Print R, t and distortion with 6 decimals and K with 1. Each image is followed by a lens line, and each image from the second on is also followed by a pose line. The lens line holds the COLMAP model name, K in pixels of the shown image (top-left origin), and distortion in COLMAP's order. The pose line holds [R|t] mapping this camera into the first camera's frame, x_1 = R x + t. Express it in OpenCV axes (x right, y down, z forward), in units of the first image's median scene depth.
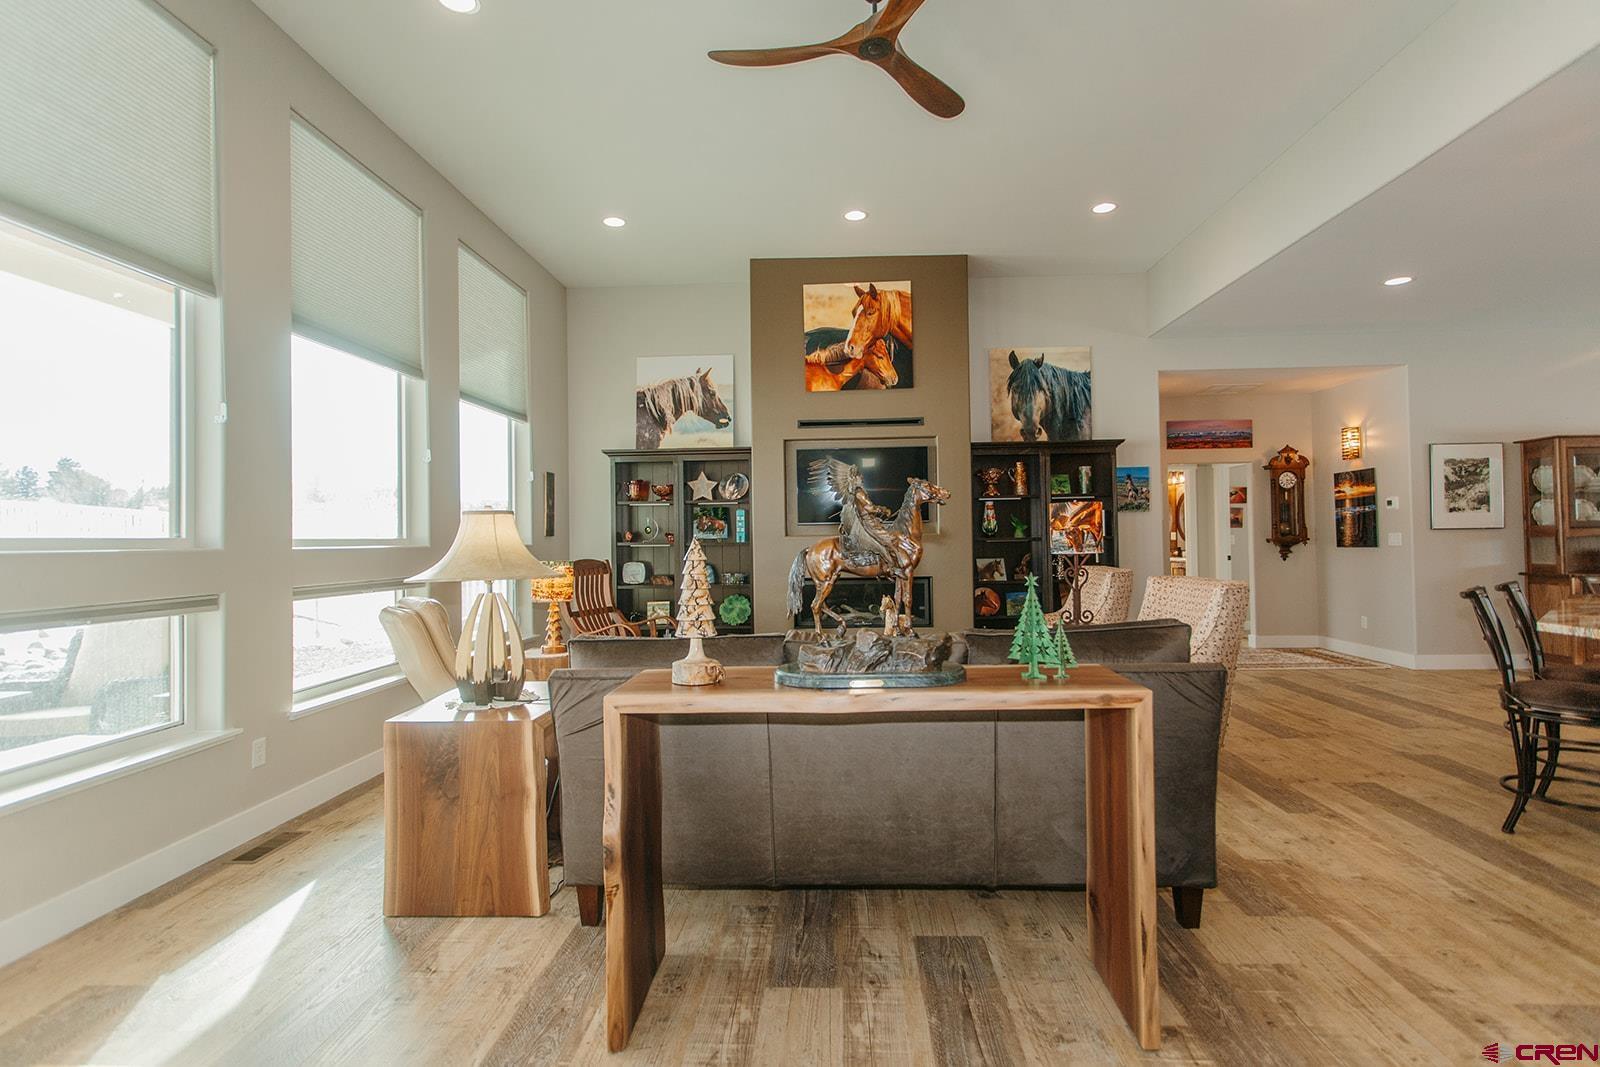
lens RADIAL K [[761.9, 0, 805.5], [0, 761.9, 524.4], [0, 0, 1]] dist [0.011243, 0.000938]
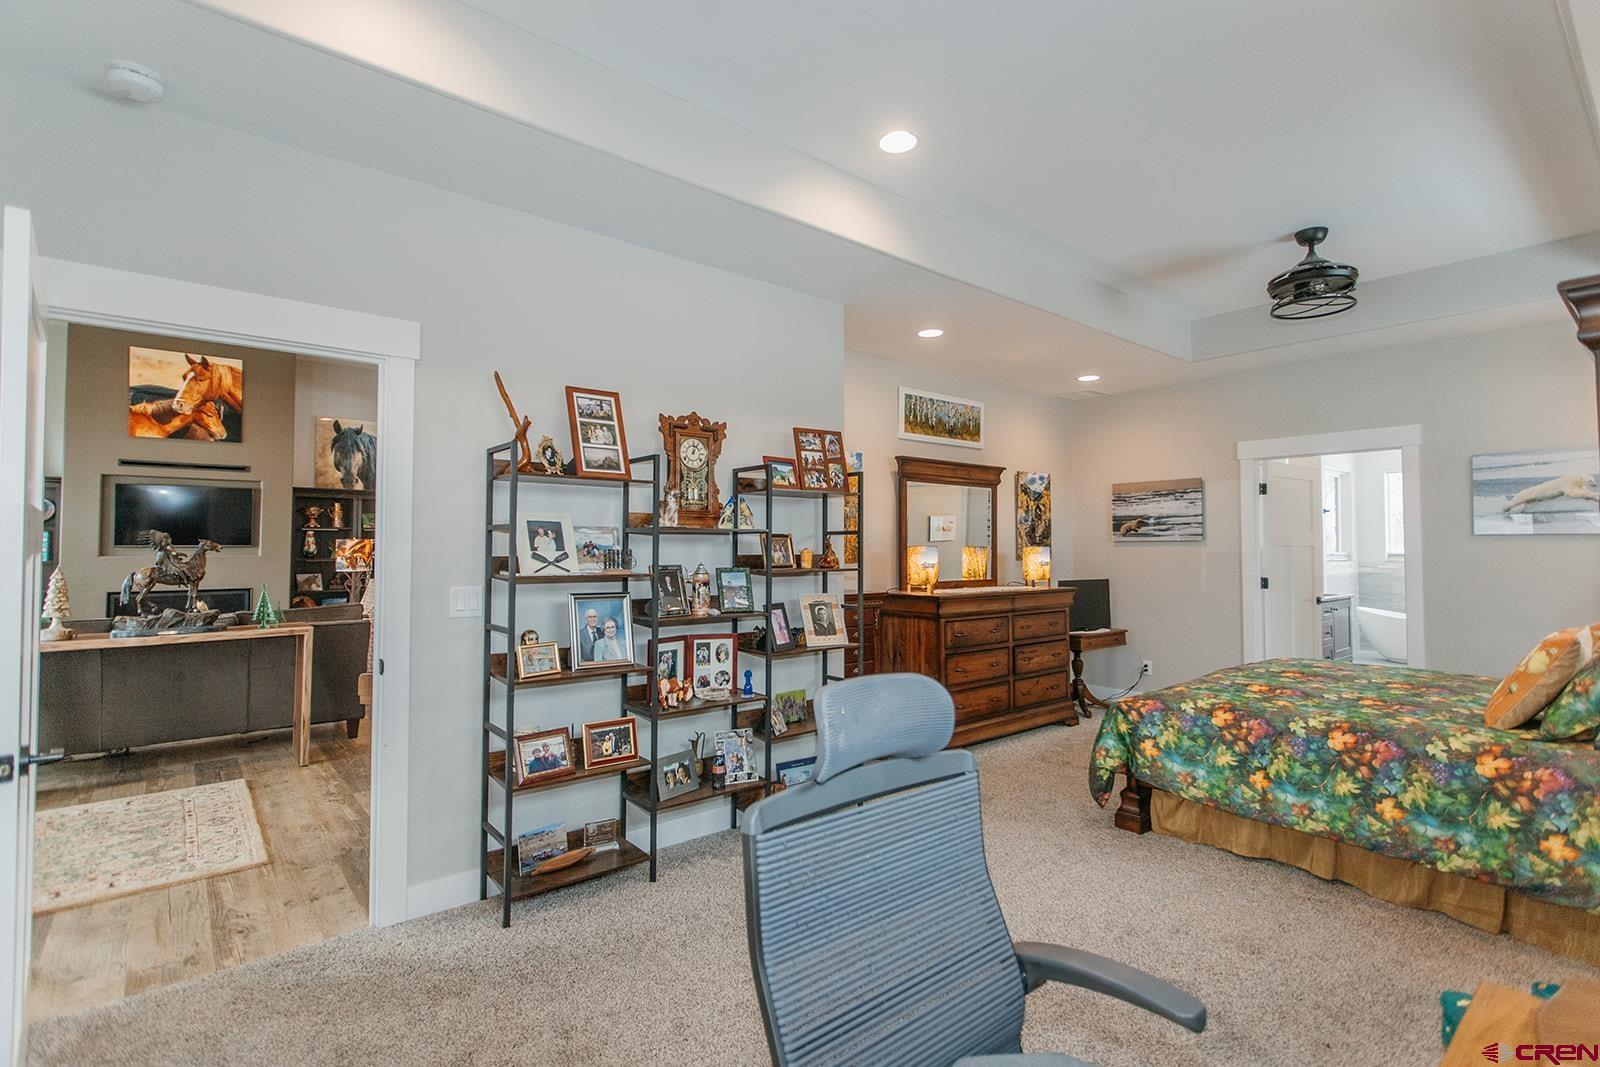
lens RADIAL K [[761.9, 0, 805.5], [0, 761.9, 524.4], [0, 0, 1]] dist [0.011243, 0.000938]
pose [[0.739654, 0.037978, 0.671915, -0.019710], [-0.026021, 0.999274, -0.027837, -0.028890], [-0.672484, 0.003106, 0.740105, -0.606662]]
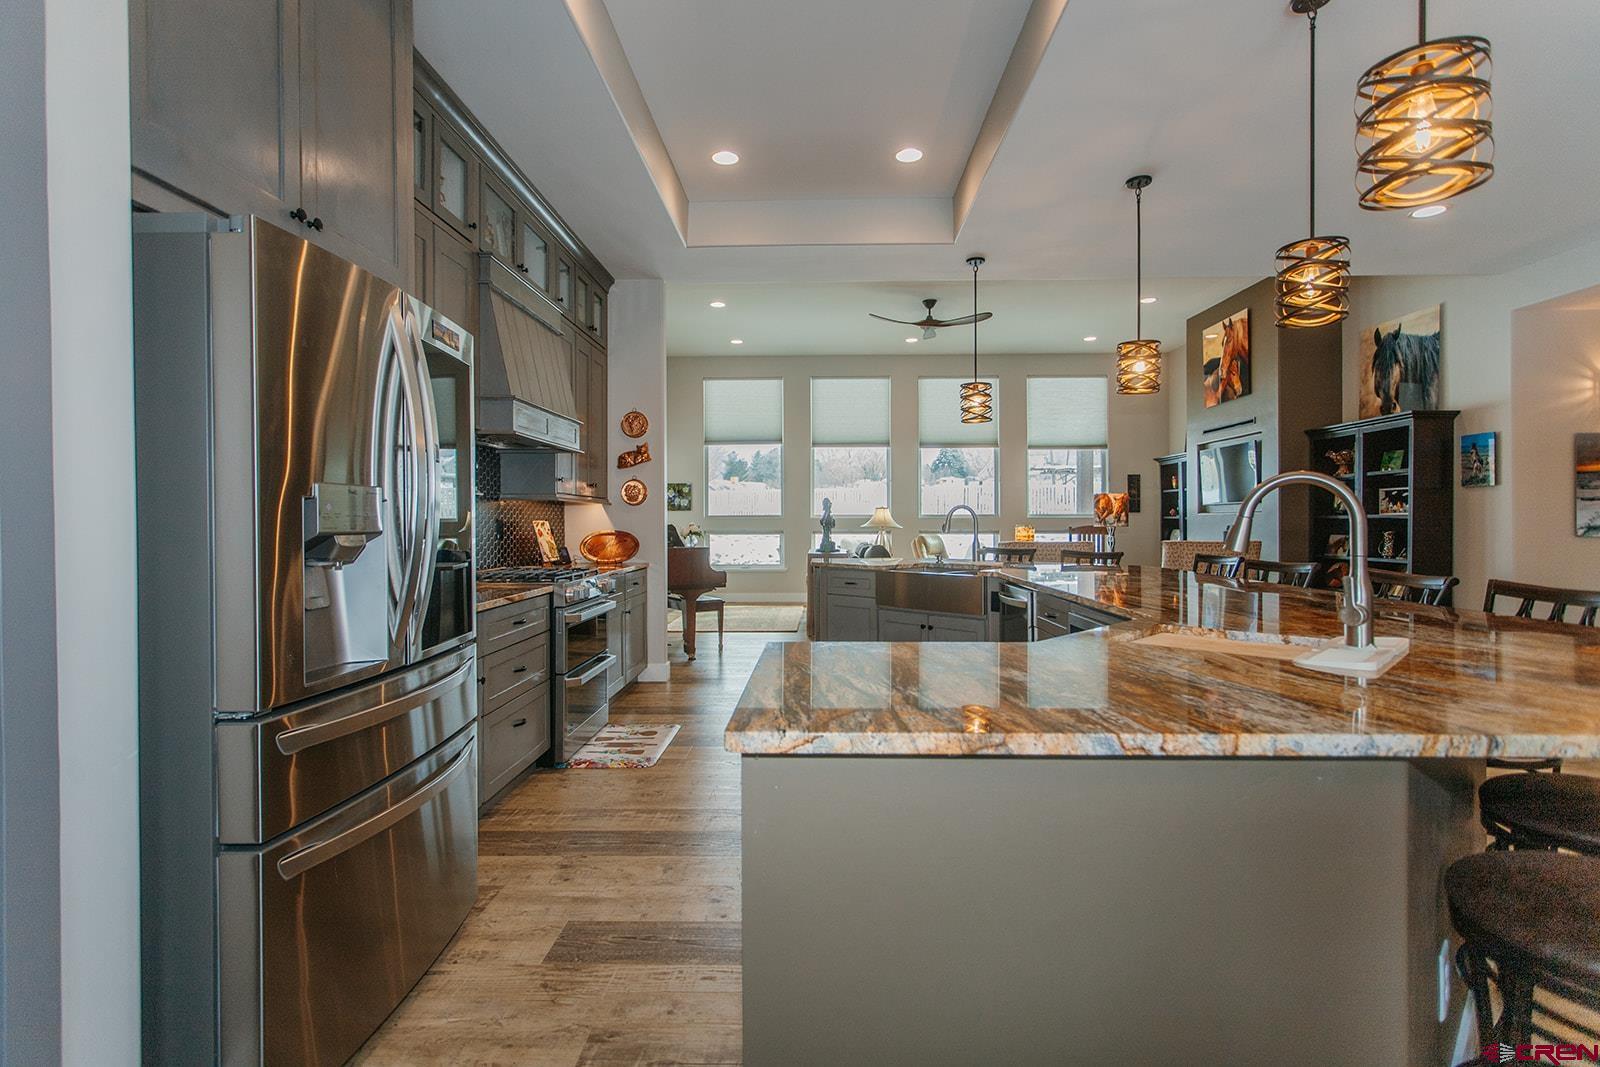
lens RADIAL K [[761.9, 0, 805.5], [0, 761.9, 524.4], [0, 0, 1]] dist [0.011243, 0.000938]
pose [[0.026826, 0.019188, -0.999456, 1.361077], [0.022639, 0.999548, 0.019797, -0.008767], [0.999384, -0.023158, 0.026379, 0.240107]]
